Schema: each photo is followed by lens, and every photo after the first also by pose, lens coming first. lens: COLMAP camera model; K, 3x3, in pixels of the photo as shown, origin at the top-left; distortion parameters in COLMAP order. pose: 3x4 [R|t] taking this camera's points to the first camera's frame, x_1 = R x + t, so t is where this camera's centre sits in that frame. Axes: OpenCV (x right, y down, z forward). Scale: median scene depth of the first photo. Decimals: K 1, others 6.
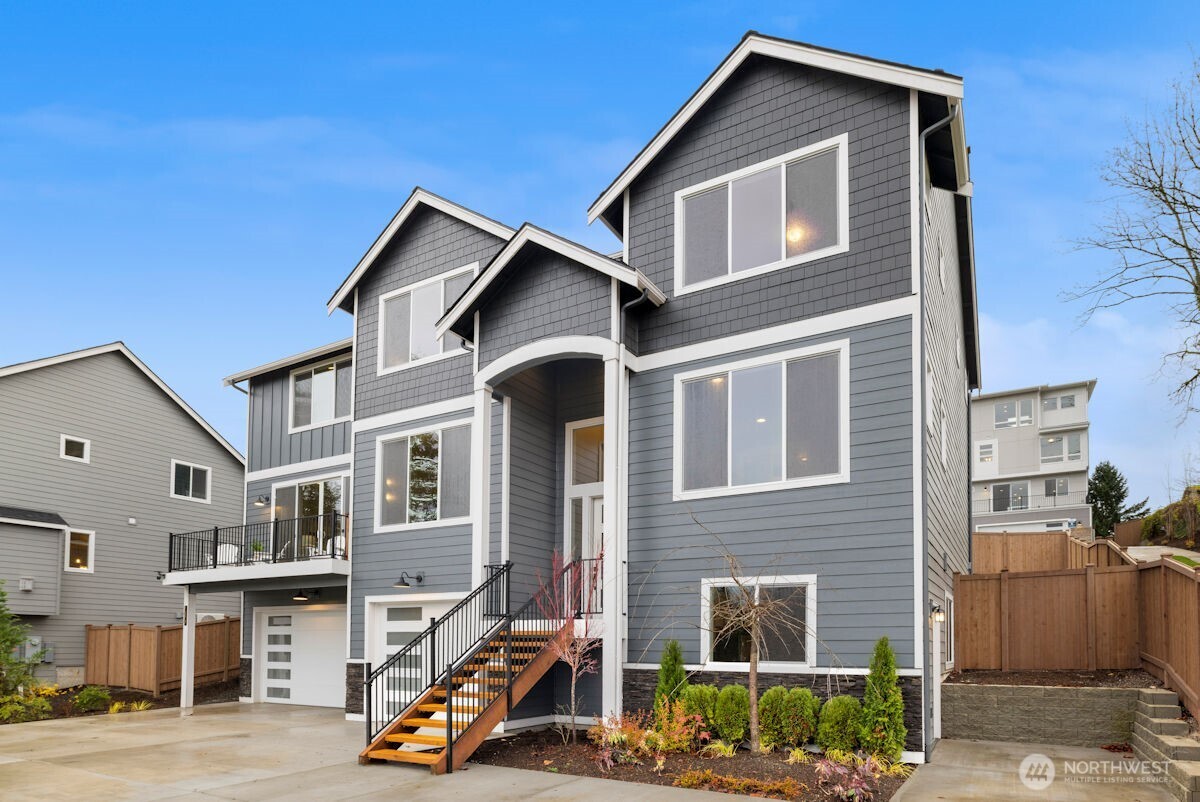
lens RADIAL K [[684.7, 0, 600.9], [0, 684.7, 464.4], [0, 0, 1]] dist [-0.000328, -0.000033]
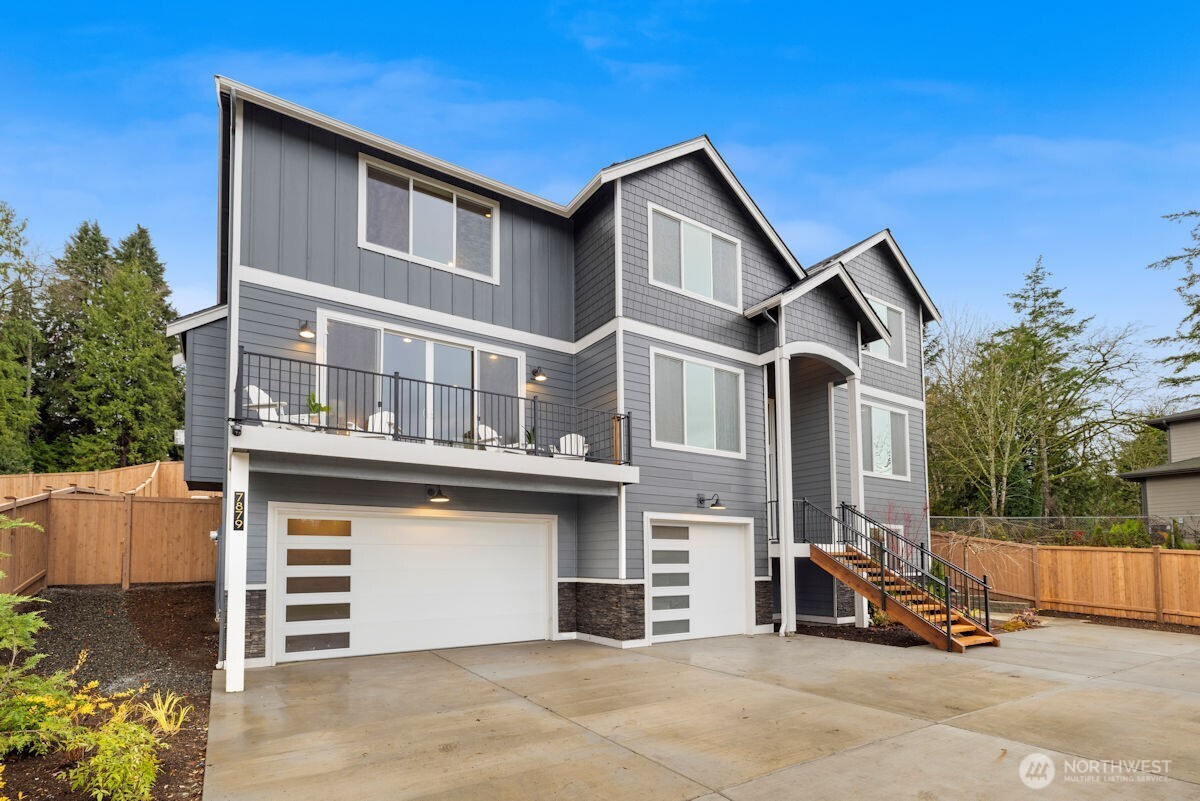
lens RADIAL K [[530.8, 0, 577.3], [0, 530.8, 423.6], [0, 0, 1]] dist [0.000160, 0.000036]
pose [[0.473638, 0.204930, 0.856546, -1.026415], [-0.222750, 0.968806, -0.108615, 0.173957], [-0.852085, -0.139352, 0.504511, 0.725042]]
